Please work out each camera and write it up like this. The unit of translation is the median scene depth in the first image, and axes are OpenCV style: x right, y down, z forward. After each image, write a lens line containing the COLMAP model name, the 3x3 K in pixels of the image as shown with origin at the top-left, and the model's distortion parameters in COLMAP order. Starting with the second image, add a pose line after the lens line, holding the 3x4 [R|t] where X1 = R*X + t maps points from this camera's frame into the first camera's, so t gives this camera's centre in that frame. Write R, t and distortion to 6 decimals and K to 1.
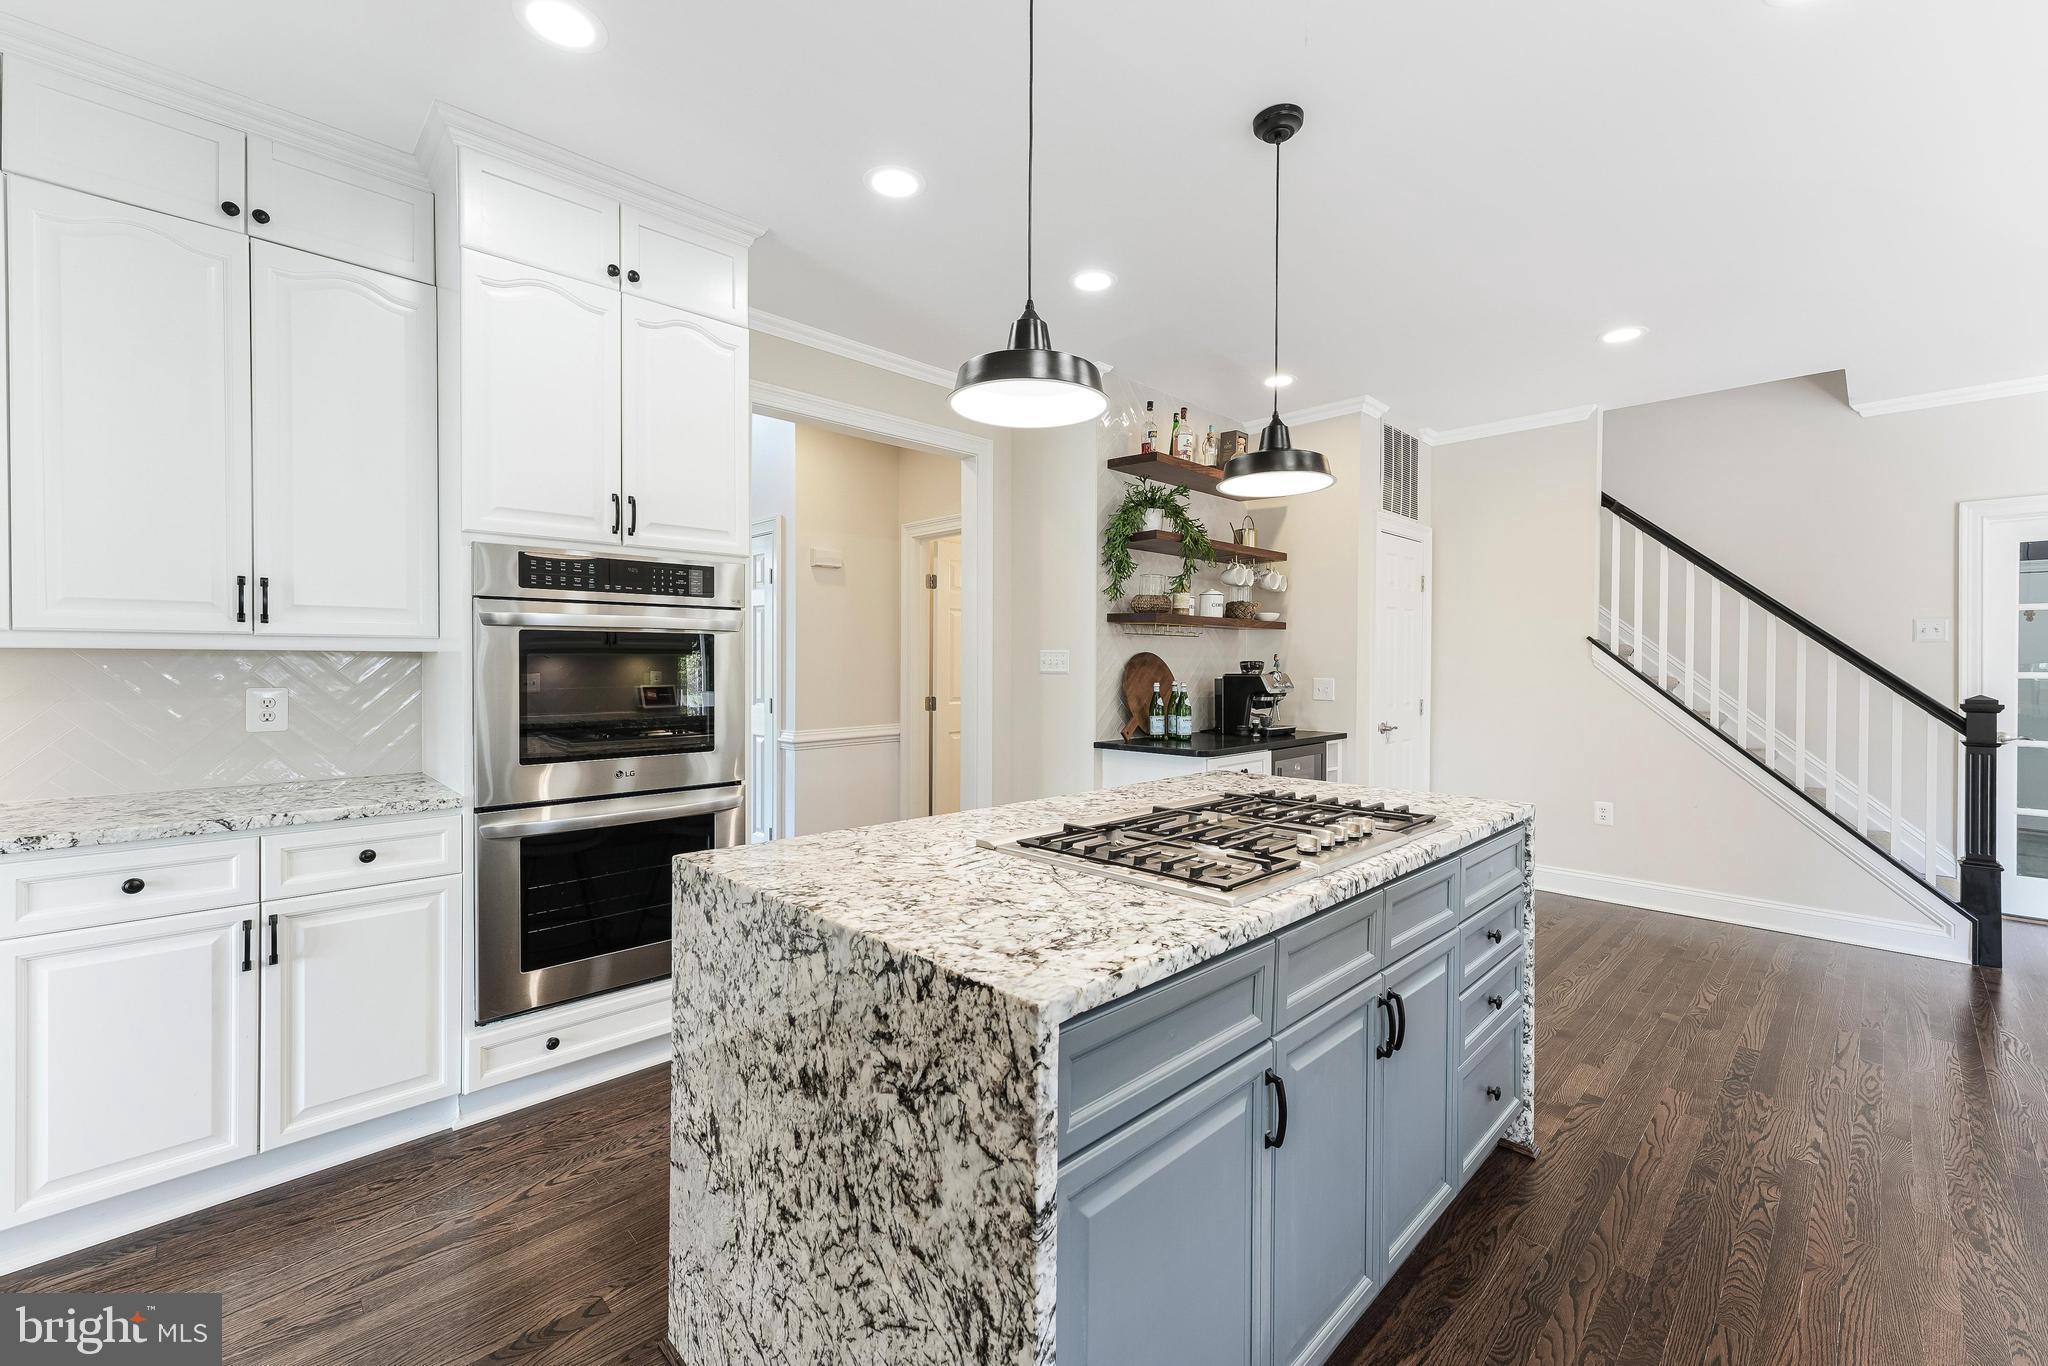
lens RADIAL K [[837.8, 0, 1026.1], [0, 837.8, 669.2], [0, 0, 1]] dist [-0.000783, -0.000270]
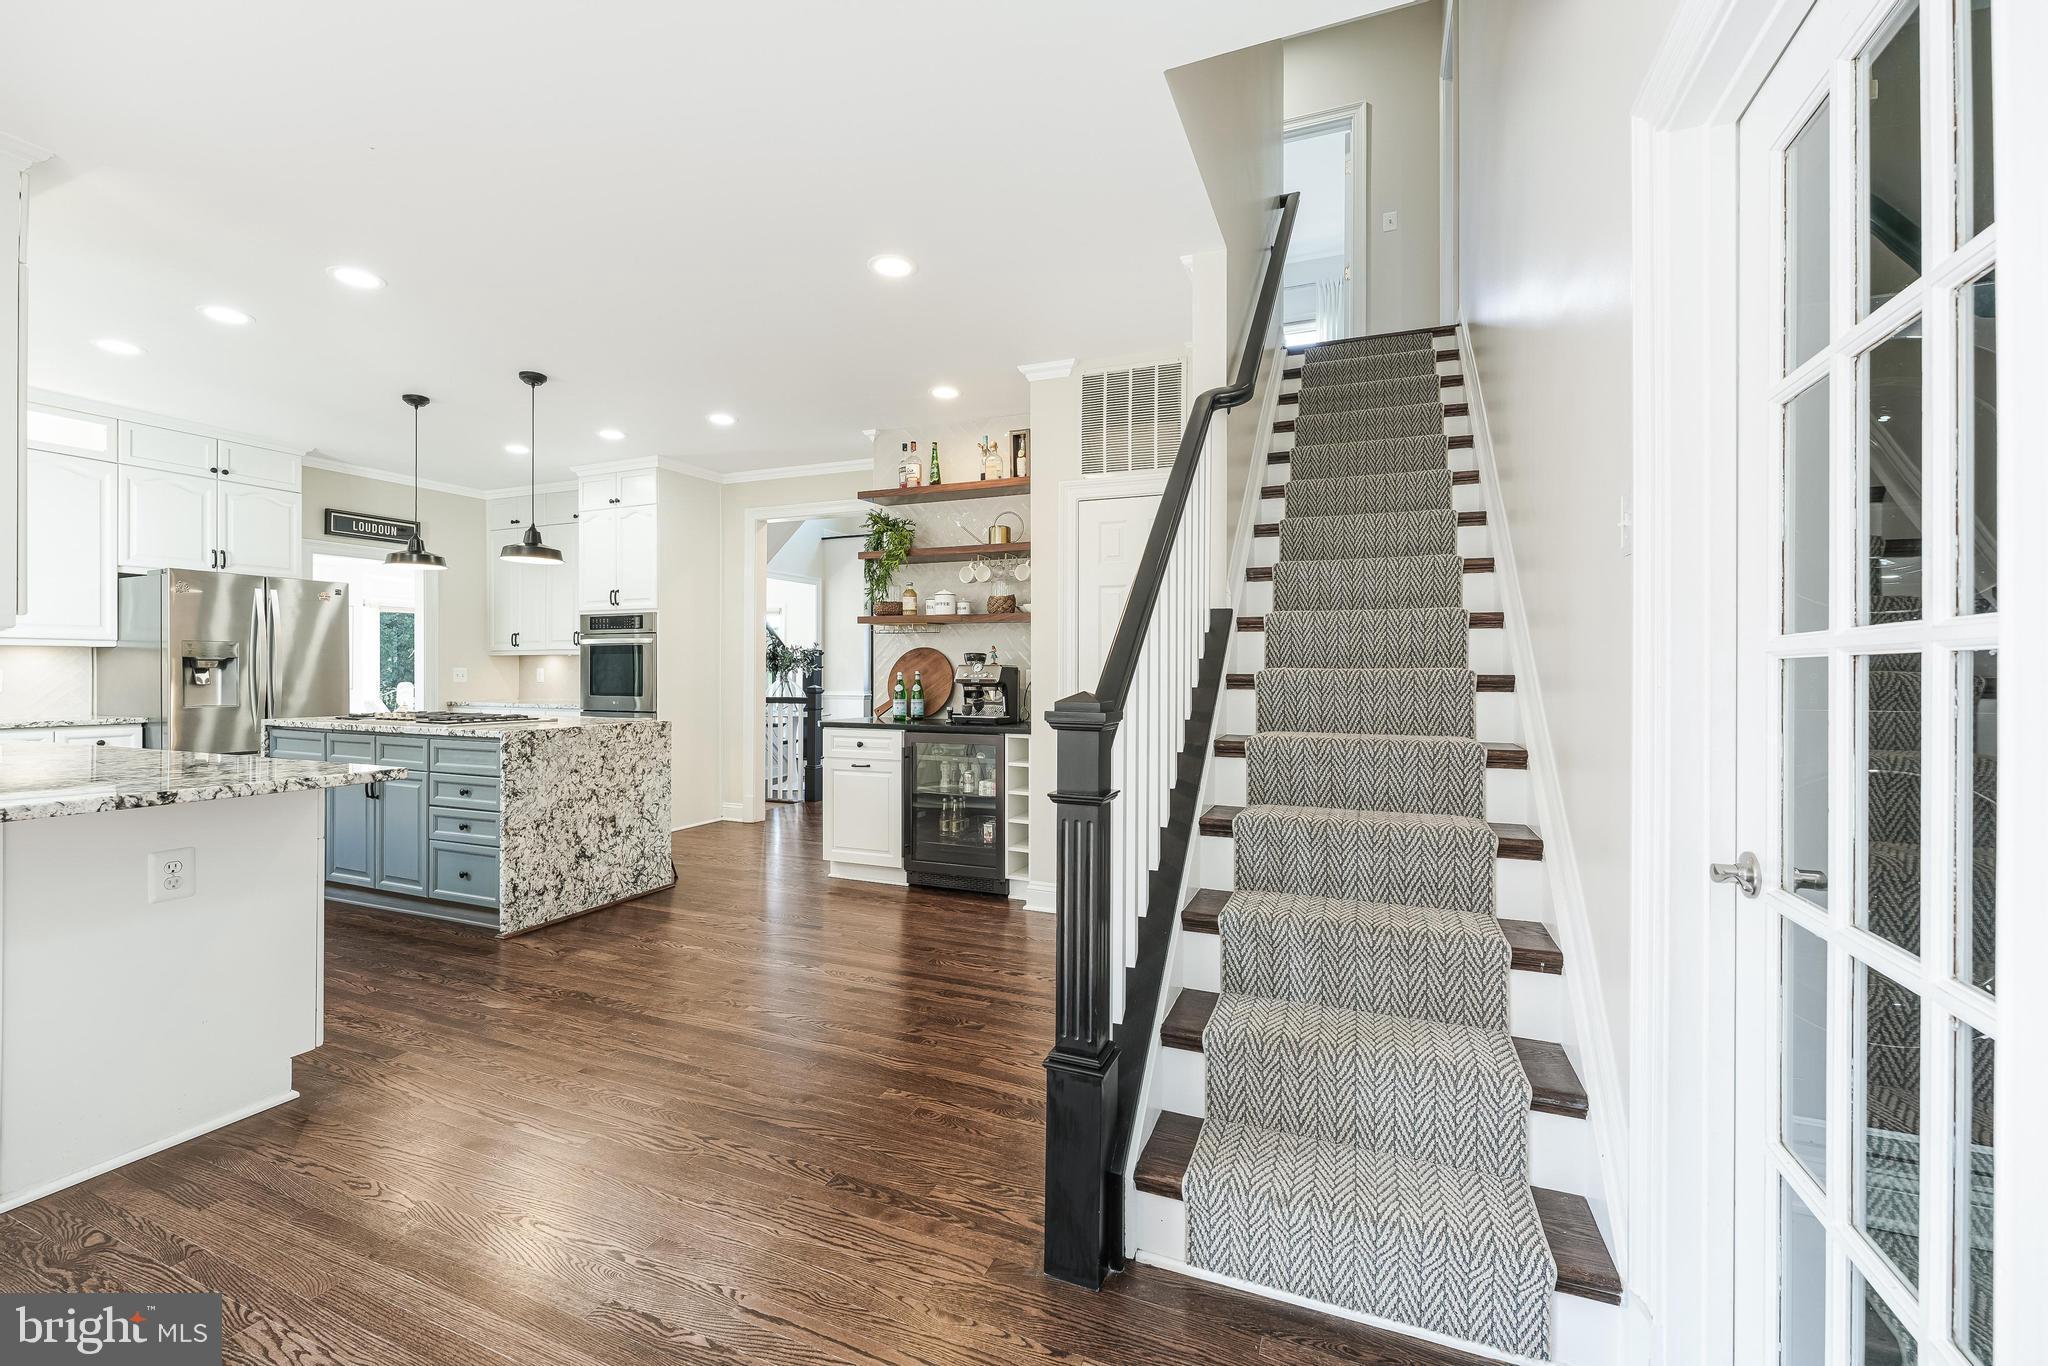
lens RADIAL K [[837.8, 0, 1026.1], [0, 837.8, 669.2], [0, 0, 1]] dist [-0.000783, -0.000270]
pose [[0.394876, -0.001465, -0.918733, 2.120120], [-0.008029, 0.999955, -0.005045, 0.025693], [0.918699, 0.009369, 0.394847, 1.068436]]
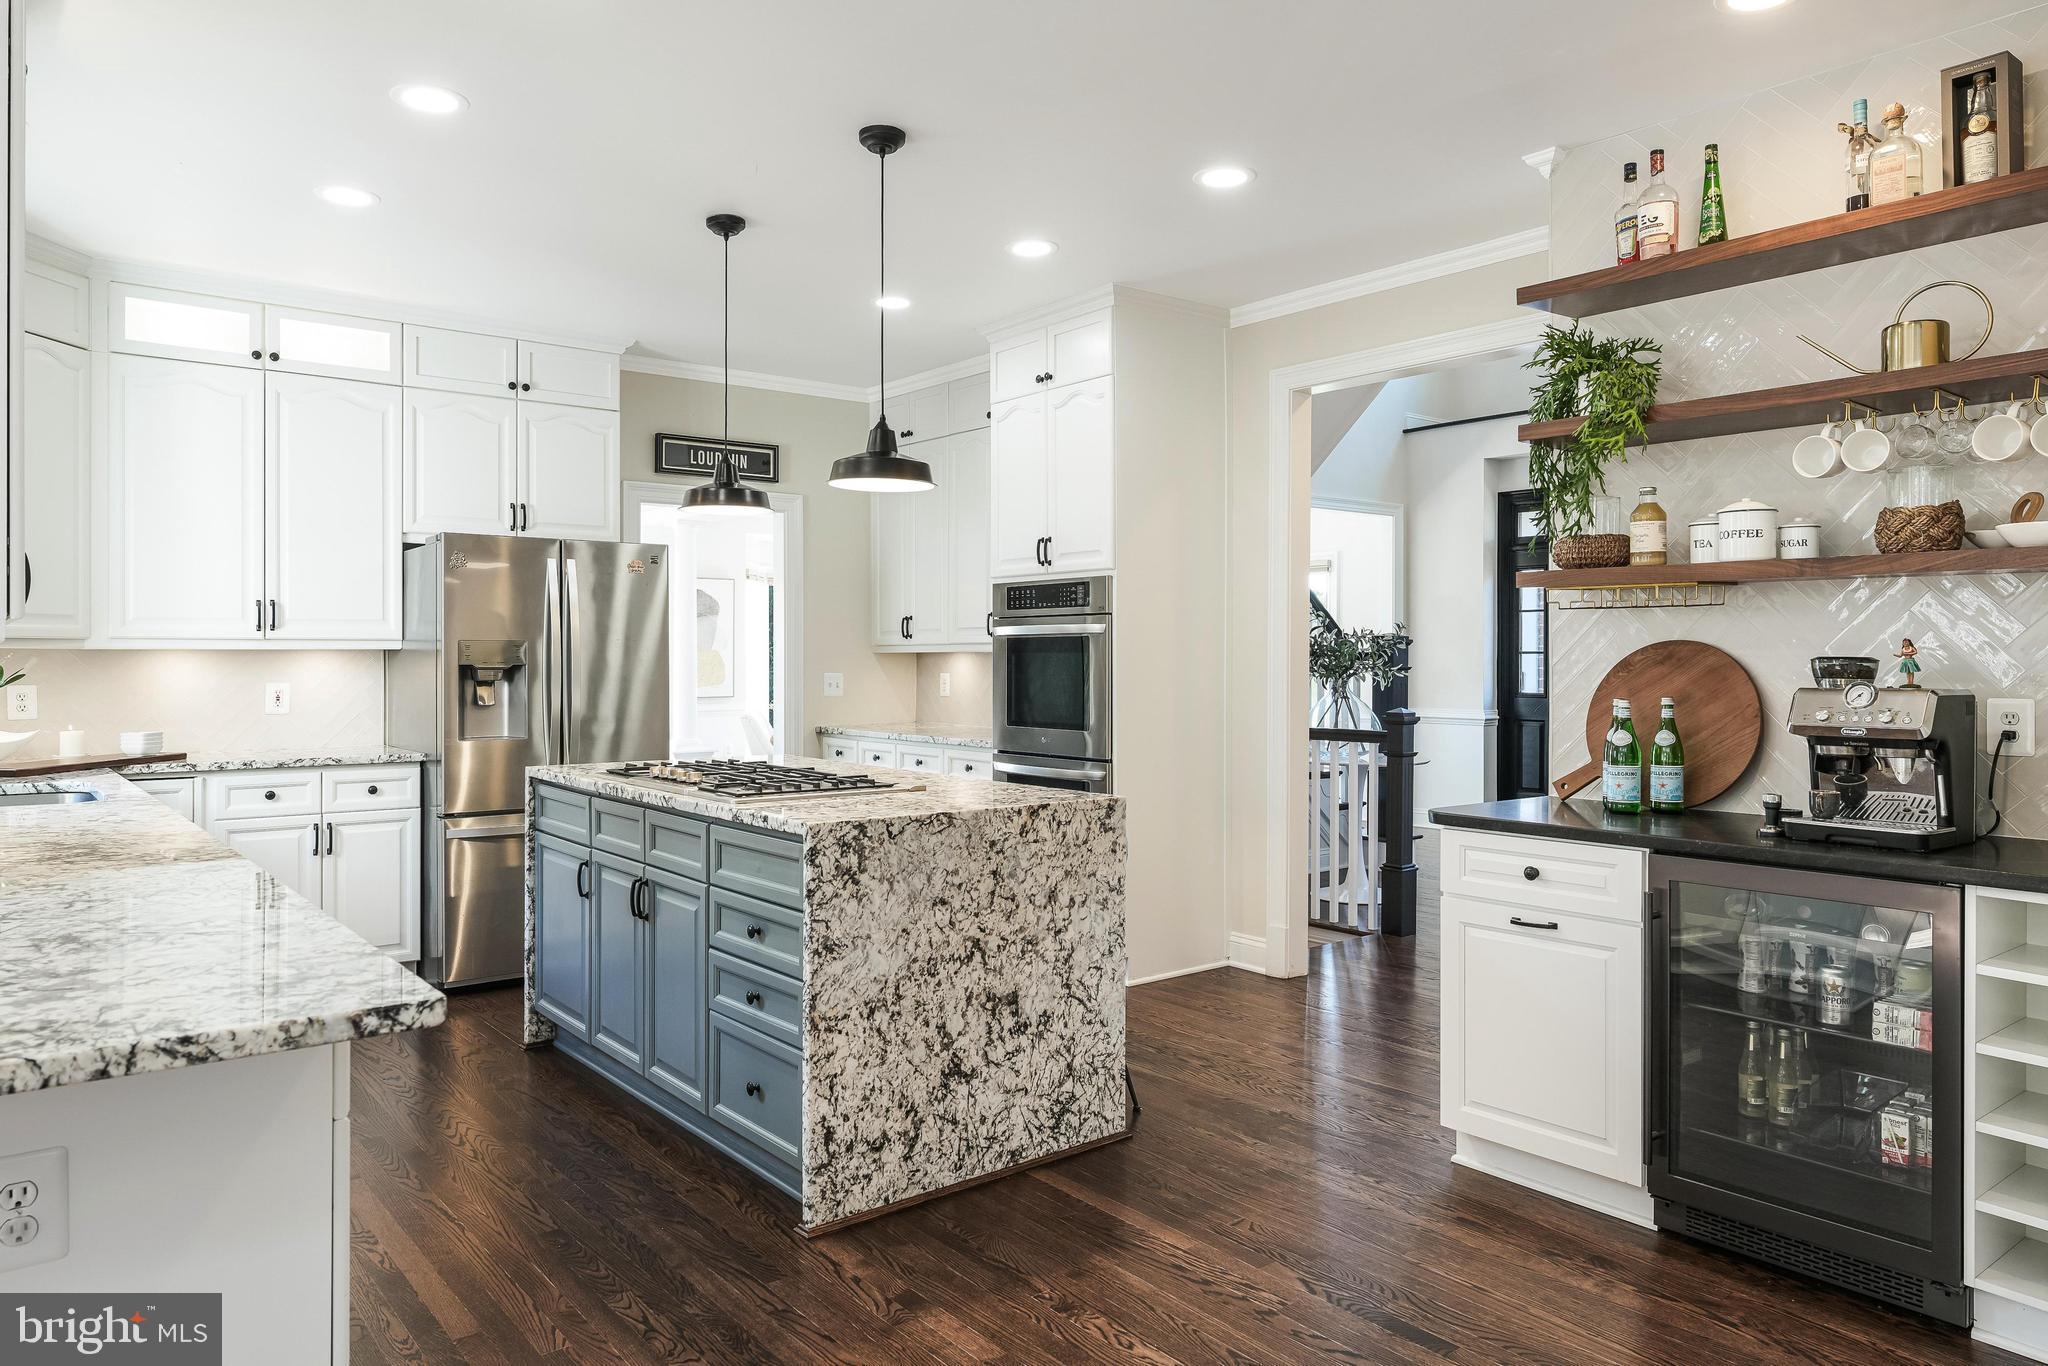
lens RADIAL K [[1354.7, 0, 1027.6], [0, 1354.7, 664.2], [0, 0, 1]] dist [-0.007102, -0.002704]
pose [[-0.095037, 0.002956, -0.995469, 1.615549], [-0.007982, 0.999961, 0.003732, -0.009267], [0.995442, 0.008300, -0.095010, 1.109334]]
